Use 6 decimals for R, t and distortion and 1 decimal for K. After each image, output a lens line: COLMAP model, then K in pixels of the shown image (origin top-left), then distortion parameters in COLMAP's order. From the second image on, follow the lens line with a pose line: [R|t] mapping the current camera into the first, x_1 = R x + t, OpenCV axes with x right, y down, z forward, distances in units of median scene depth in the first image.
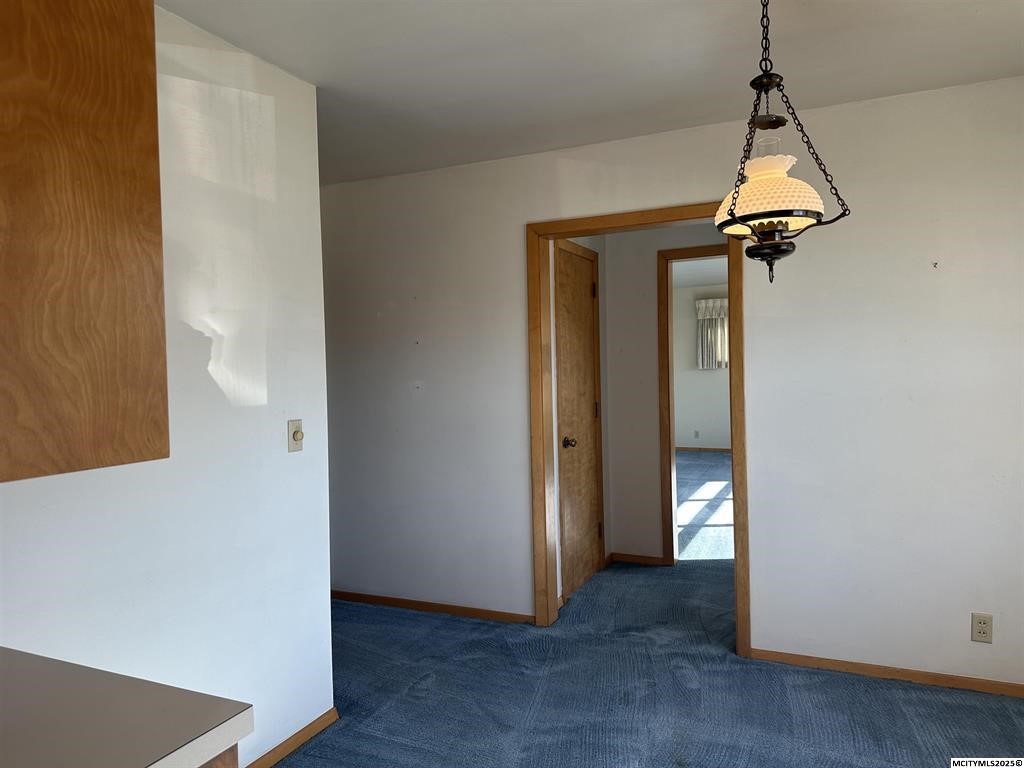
lens RADIAL K [[709.1, 0, 510.4], [0, 709.1, 374.6], [0, 0, 1]] dist [0.045255, -0.071566]
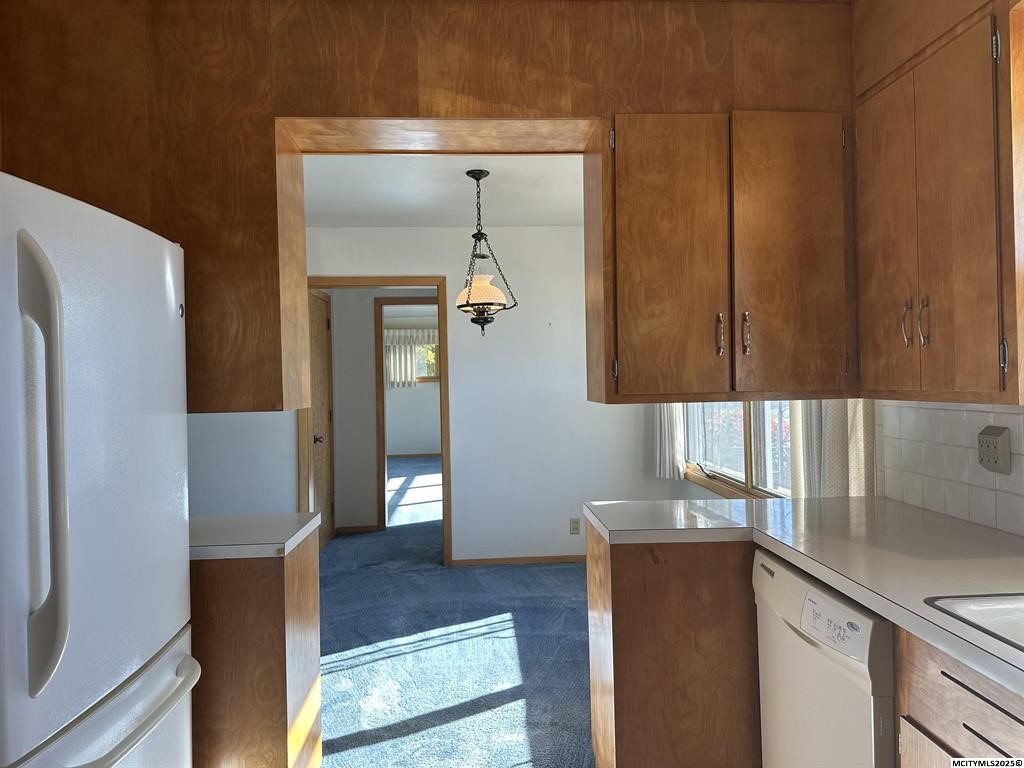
lens RADIAL K [[720.1, 0, 511.2], [0, 720.1, 376.9], [0, 0, 1]] dist [0.071447, -0.067492]
pose [[0.881125, 0.005141, 0.472856, -0.328017], [0.008683, 0.999596, -0.027049, 0.025192], [-0.472805, 0.027939, 0.880724, -0.514703]]
